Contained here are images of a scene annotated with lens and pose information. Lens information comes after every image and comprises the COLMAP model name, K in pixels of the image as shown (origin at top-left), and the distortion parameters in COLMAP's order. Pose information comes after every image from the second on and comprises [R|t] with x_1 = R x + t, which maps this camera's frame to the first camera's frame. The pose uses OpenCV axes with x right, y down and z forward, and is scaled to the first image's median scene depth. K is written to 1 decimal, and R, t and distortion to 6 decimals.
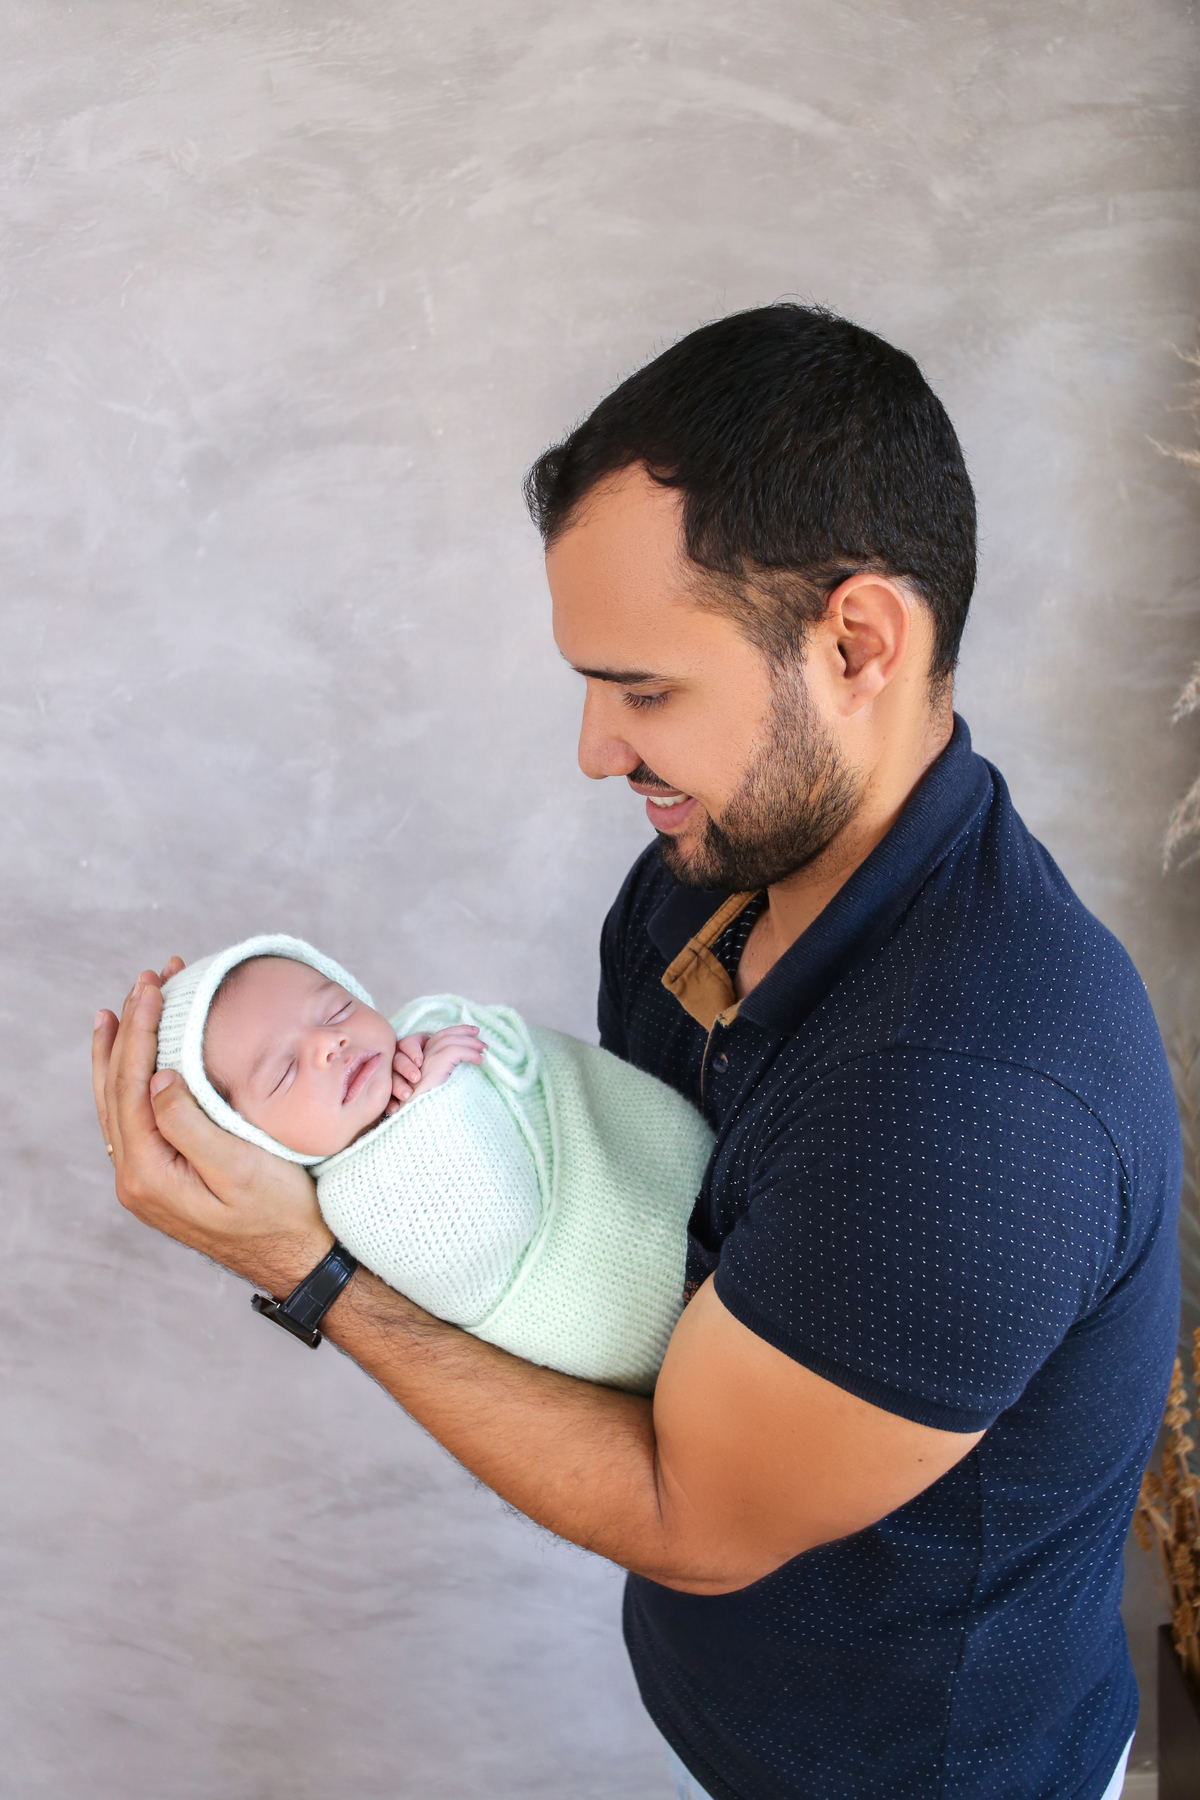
lens RADIAL K [[1773.1, 0, 604.7], [0, 1773.1, 896.8], [0, 0, 1]] dist [-0.145153, 0.079305]
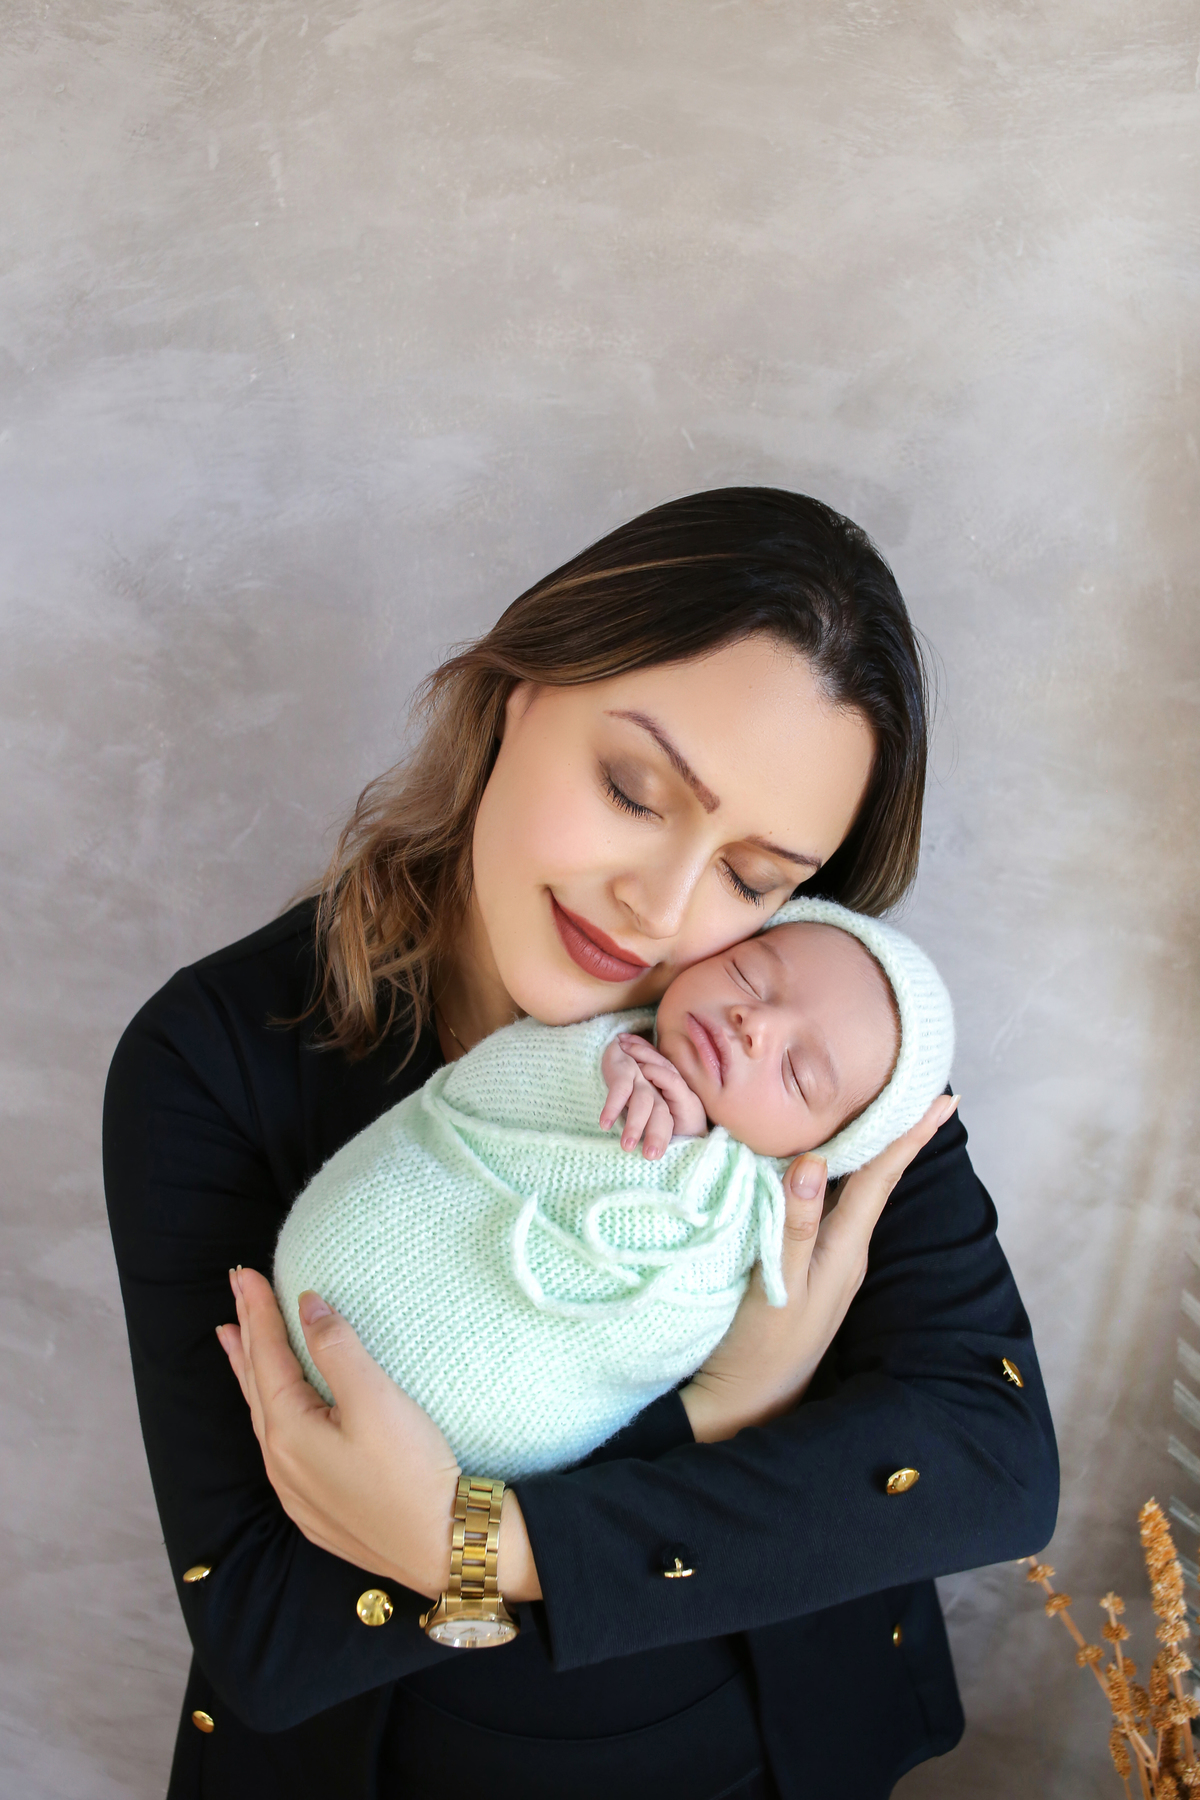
lens RADIAL K [[1773.1, 0, 604.7], [0, 1773.1, 896.8], [0, 0, 1]] dist [-0.145153, 0.079305]
pose [[0.998087, 0.050559, -0.035576, 0.082997], [-0.047783, 0.996039, 0.074994, -0.086593], [0.039227, -0.073150, 0.996549, 0.235149]]
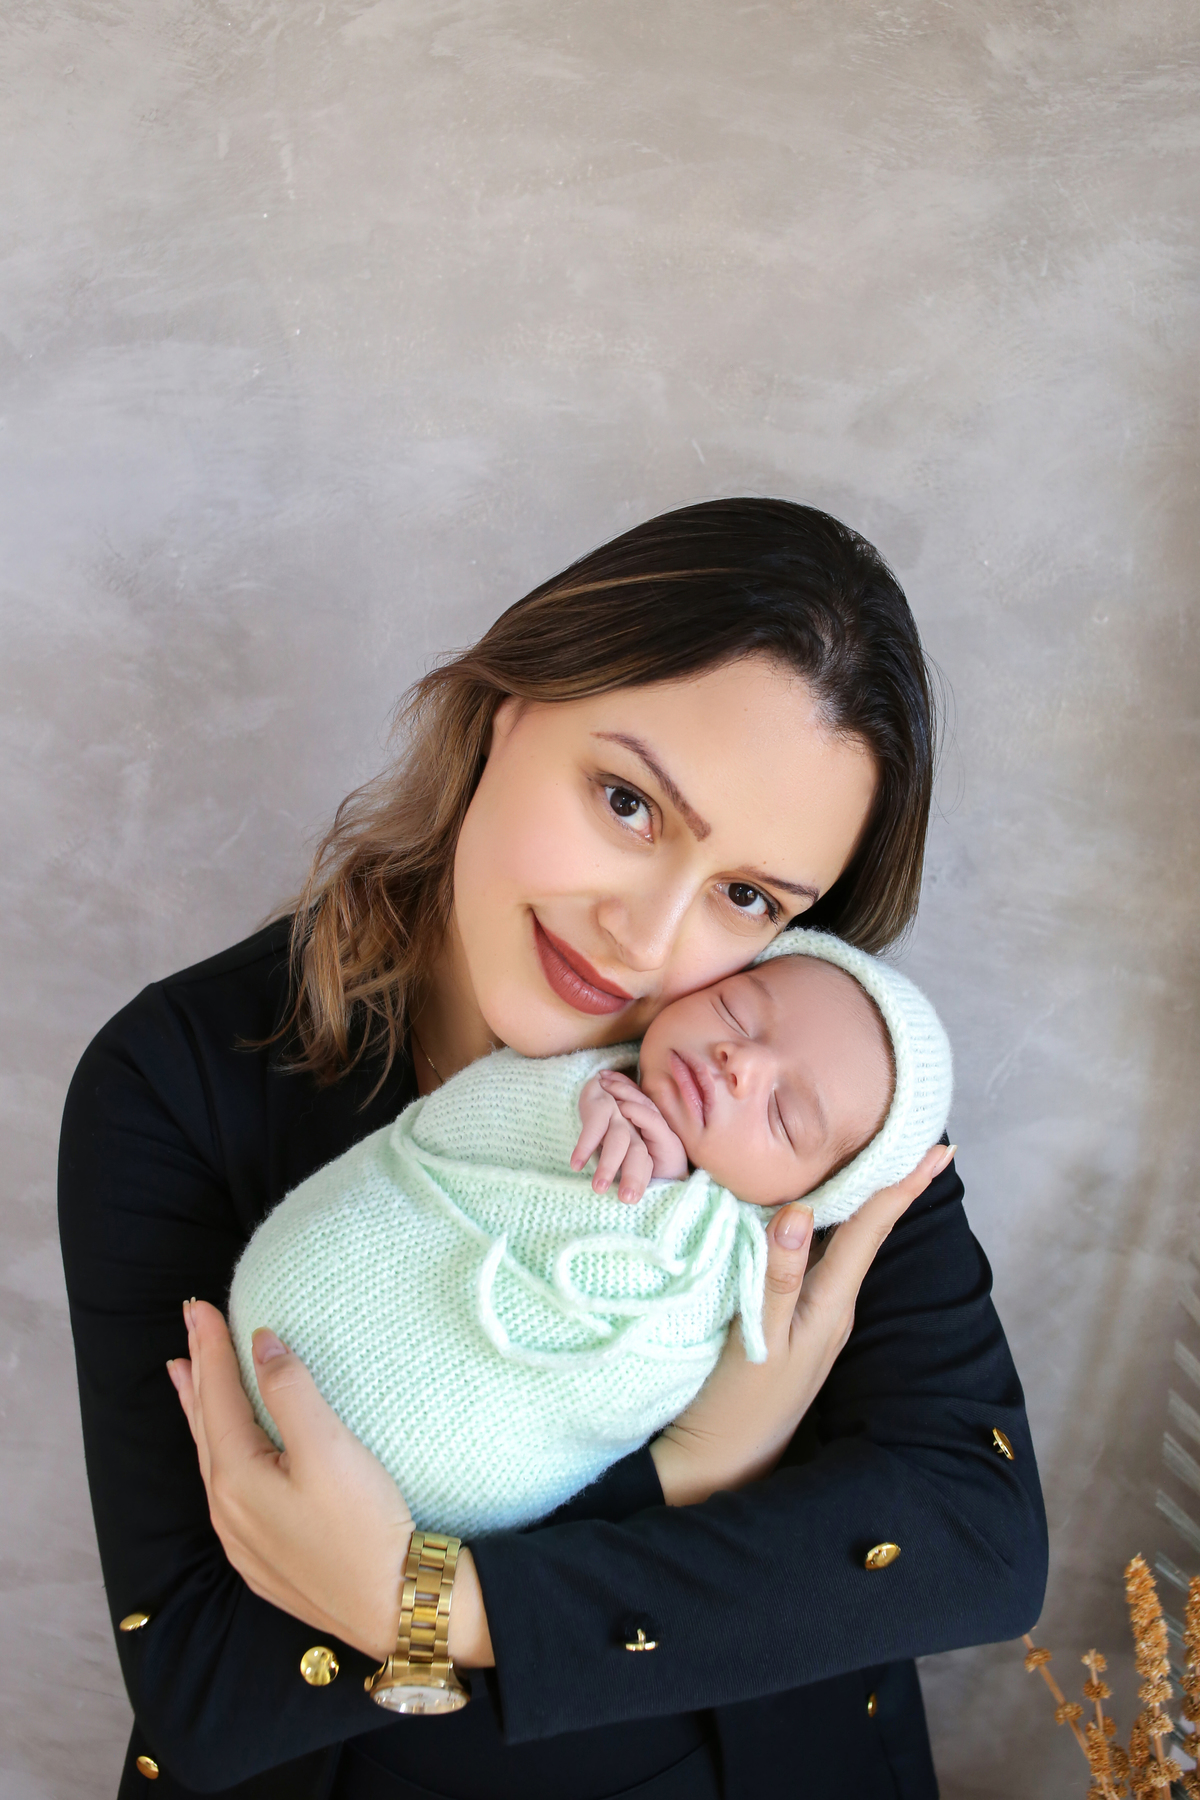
lens RADIAL K [[1801.9, 0, 607.6], [0, 1801.9, 895.5], [0, 0, 1]] dist [-0.129598, 0.055083]
pose [[0.995902, 0.084576, -0.032033, 0.083732], [-0.082409, 0.994554, 0.063808, -0.087037], [0.037255, -0.060906, 0.997448, 0.241274]]
